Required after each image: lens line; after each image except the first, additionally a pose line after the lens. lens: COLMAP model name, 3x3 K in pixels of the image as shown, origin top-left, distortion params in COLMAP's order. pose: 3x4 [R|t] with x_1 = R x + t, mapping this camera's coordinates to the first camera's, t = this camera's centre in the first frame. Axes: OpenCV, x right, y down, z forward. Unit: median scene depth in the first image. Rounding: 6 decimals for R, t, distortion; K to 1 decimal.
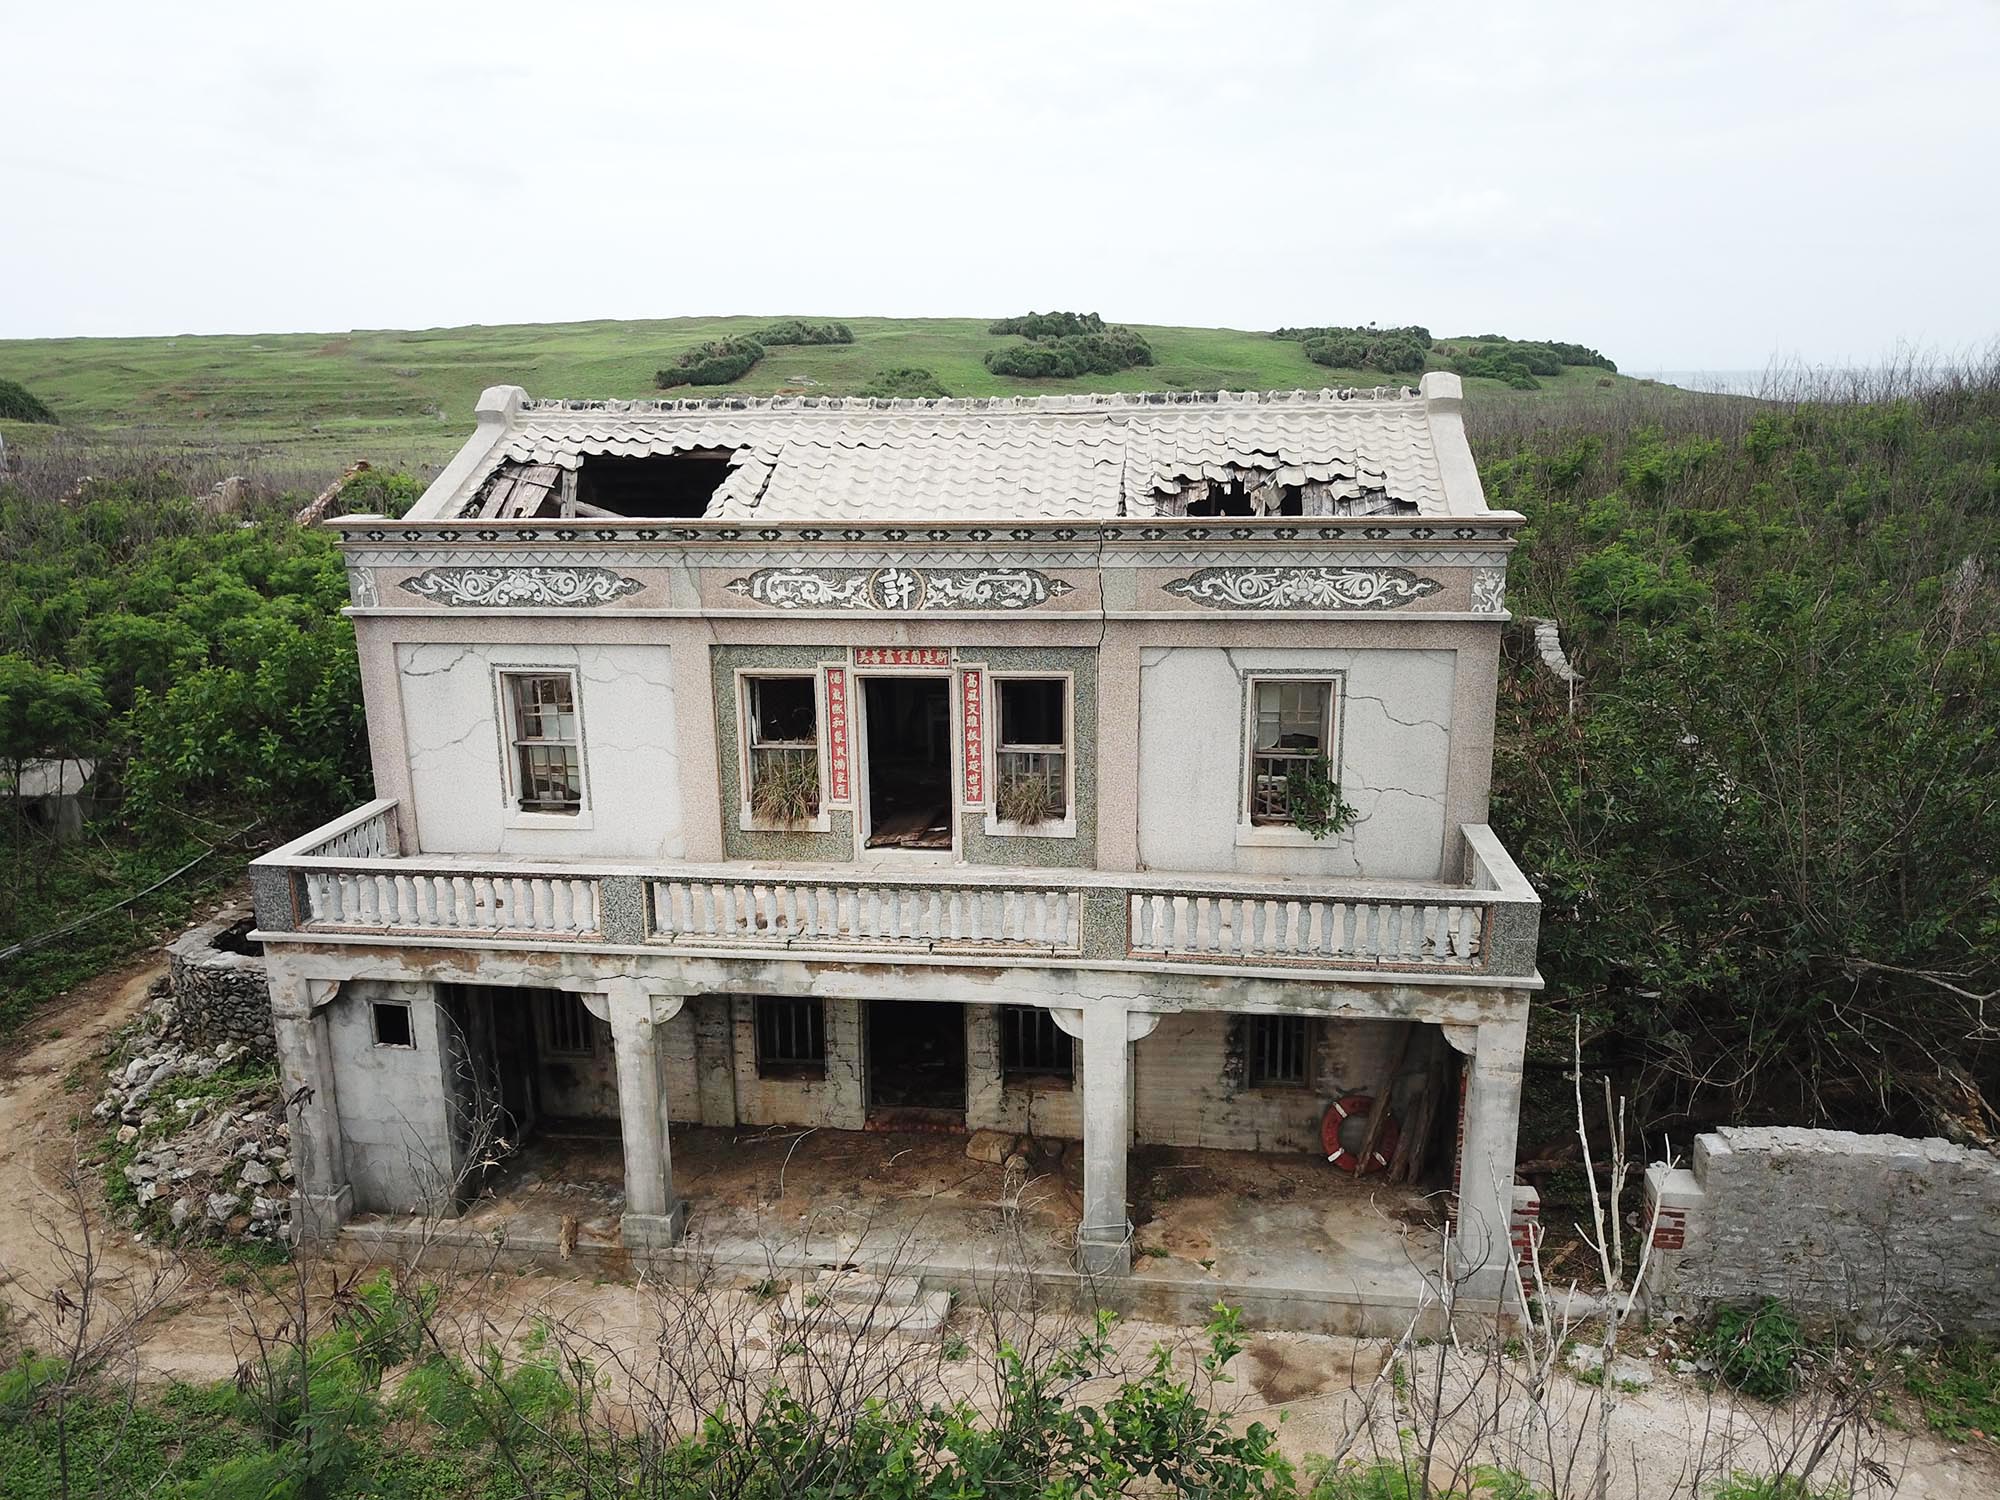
lens RADIAL K [[1544.6, 0, 985.9], [0, 1544.6, 759.5], [0, 0, 1]] dist [0.011177, -0.001945]
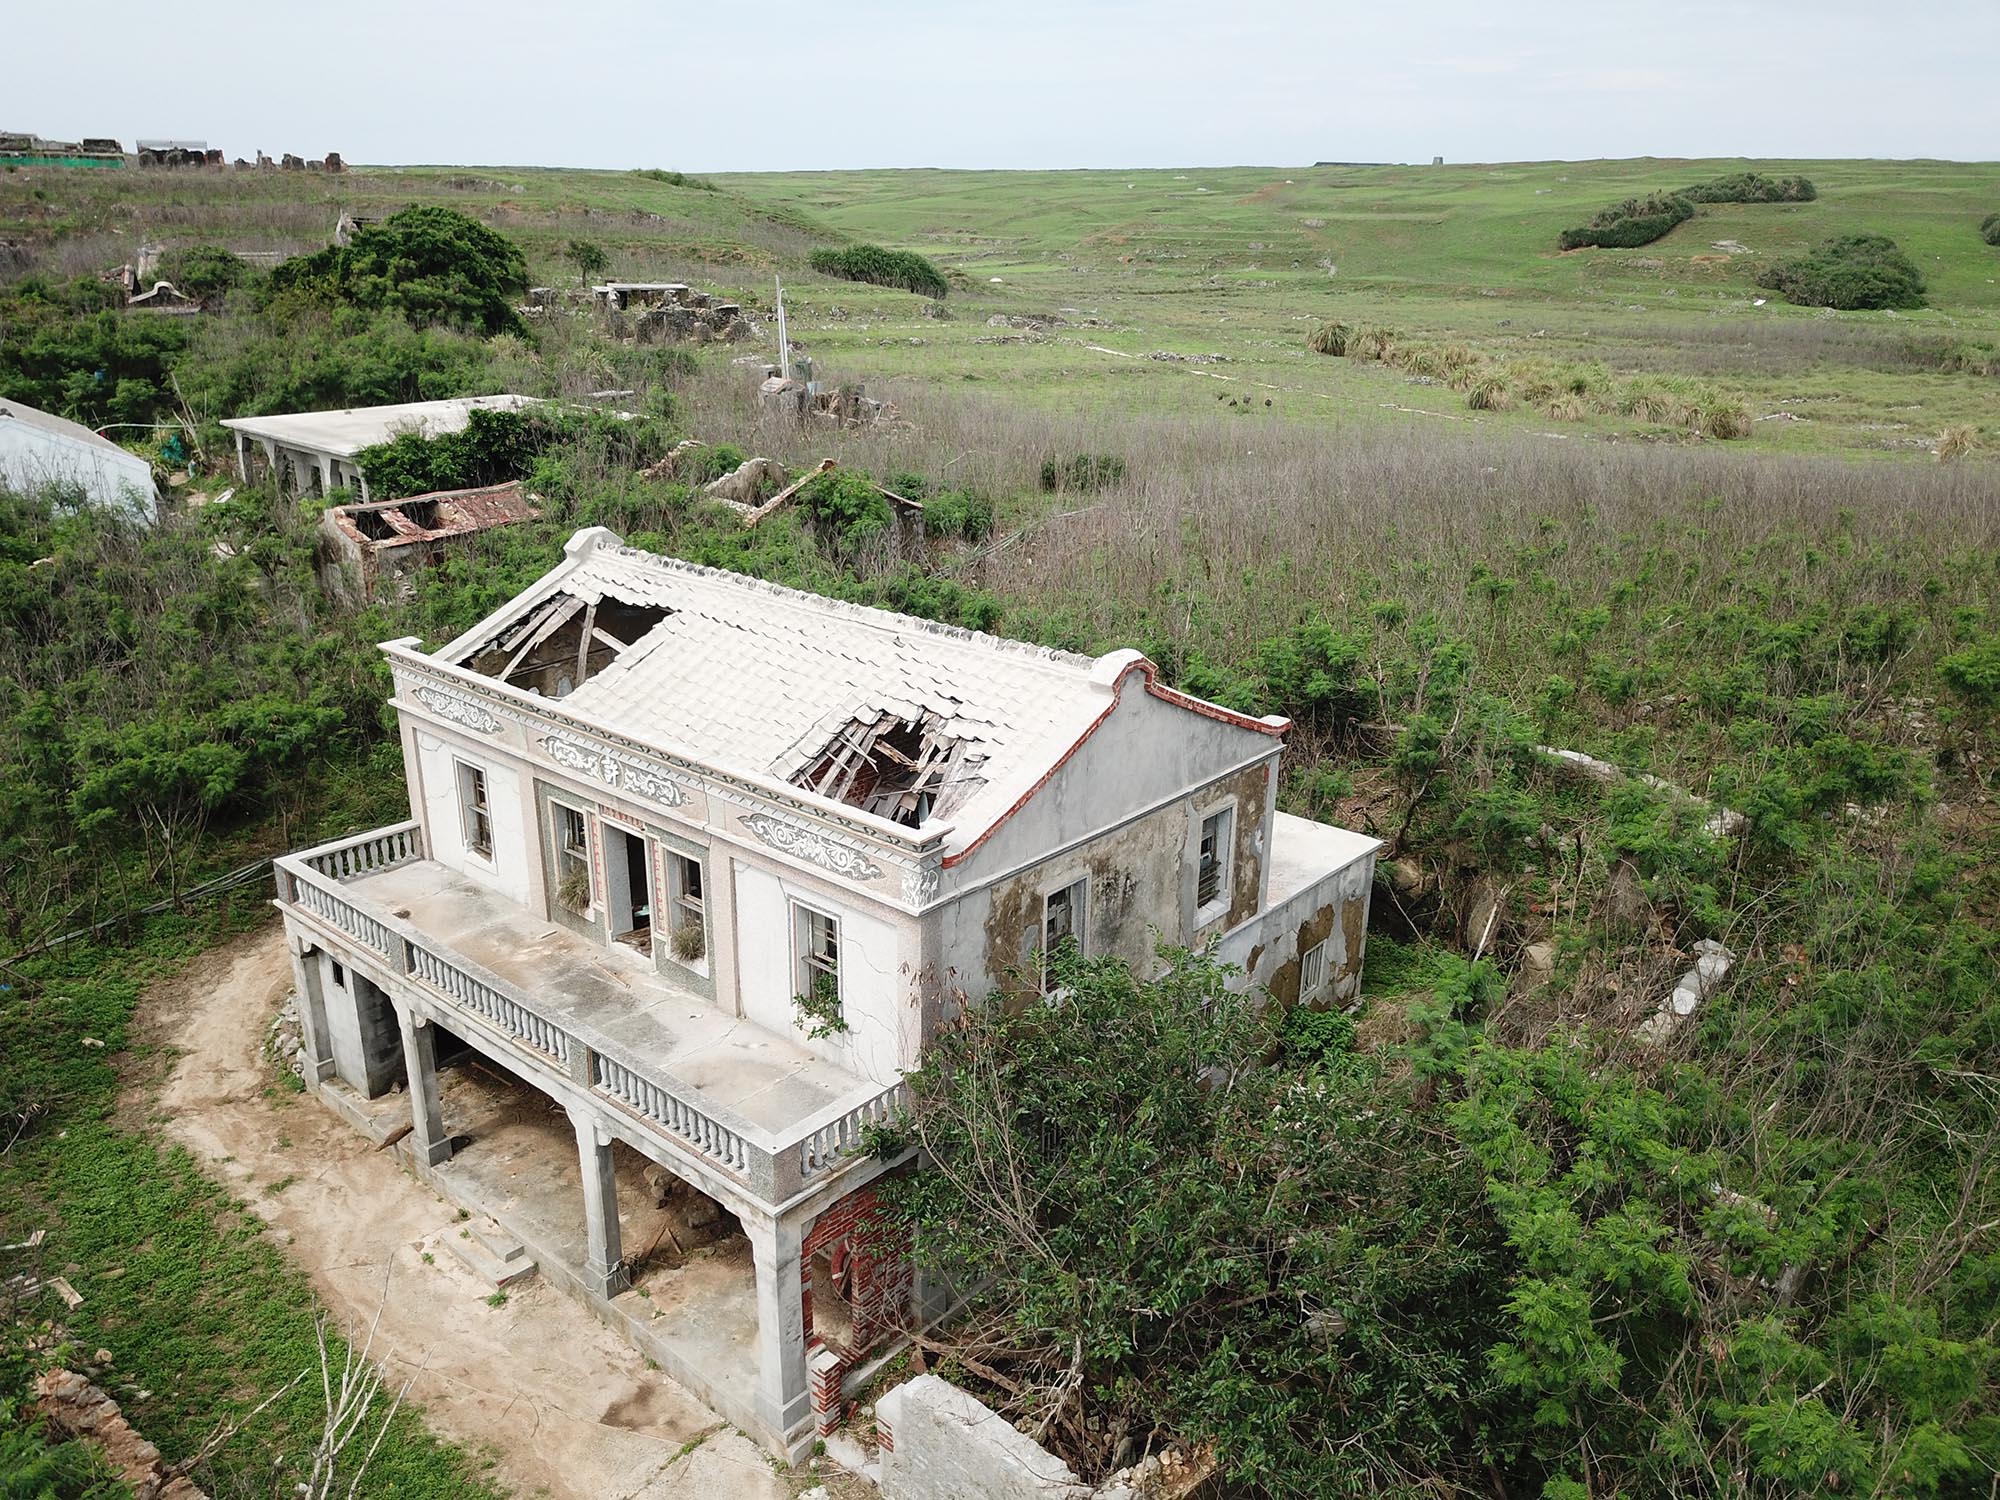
lens RADIAL K [[1544.6, 0, 985.9], [0, 1544.6, 759.5], [0, 0, 1]] dist [0.011177, -0.001945]
pose [[0.829656, 0.211704, -0.516578, 0.897215], [-0.156644, 0.976416, 0.148575, -0.365890], [0.535849, -0.042347, 0.843251, 0.017957]]
